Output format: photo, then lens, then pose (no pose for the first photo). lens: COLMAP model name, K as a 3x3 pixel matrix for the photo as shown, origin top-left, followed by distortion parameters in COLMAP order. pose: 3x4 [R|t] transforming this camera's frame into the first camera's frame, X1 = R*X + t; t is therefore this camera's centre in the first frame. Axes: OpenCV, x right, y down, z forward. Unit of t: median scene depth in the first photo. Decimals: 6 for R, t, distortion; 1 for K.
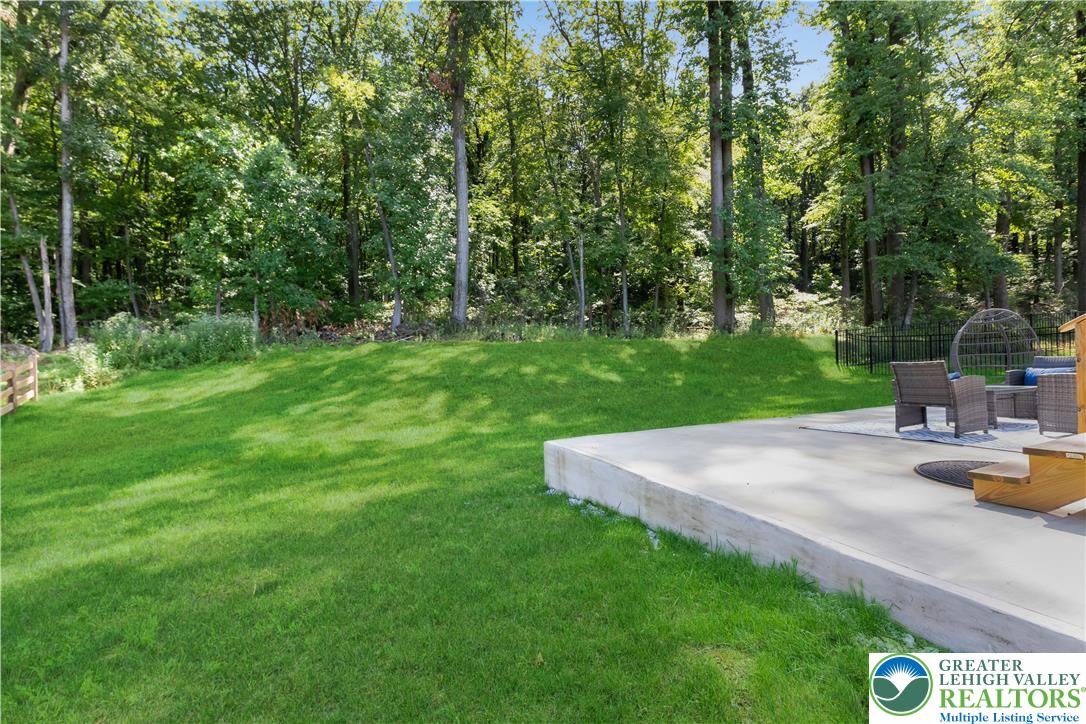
lens RADIAL K [[467.4, 0, 542.8], [0, 467.4, 363.8], [0, 0, 1]] dist [-0.001451, 0.000184]
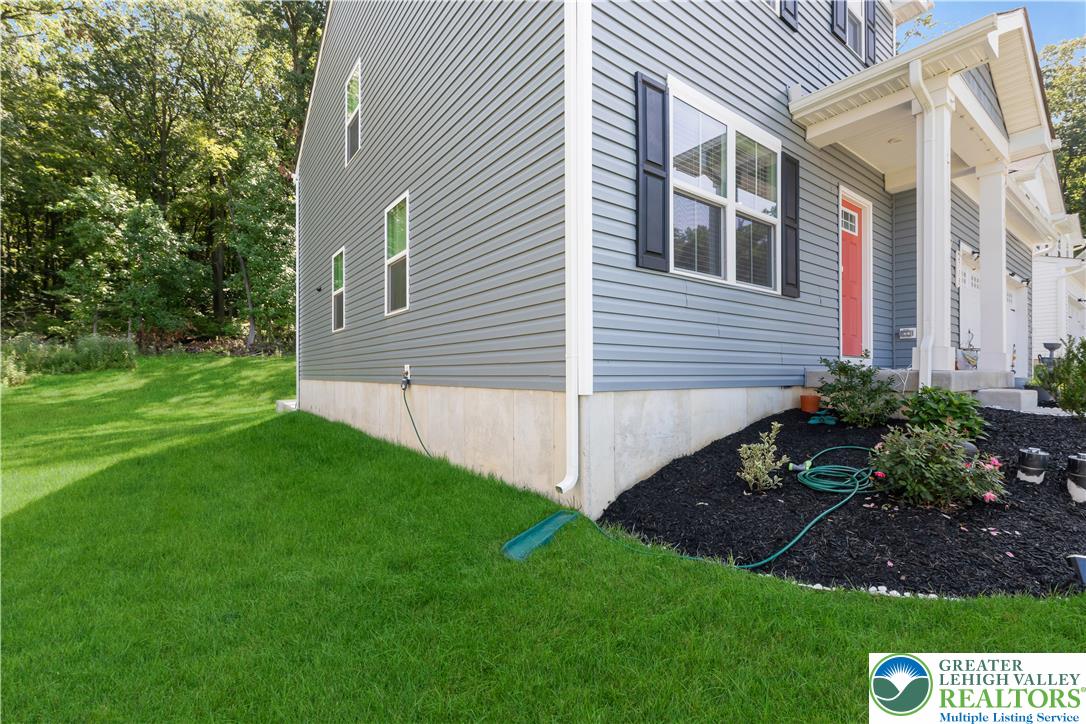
lens RADIAL K [[467.4, 0, 543.7], [0, 467.4, 370.5], [0, 0, 1]] dist [-0.001451, 0.000184]
pose [[0.973528, 0.020336, 0.227661, 0.277297], [-0.021399, 0.999769, 0.002200, -0.032026], [-0.227564, -0.007013, 0.973738, -0.682364]]
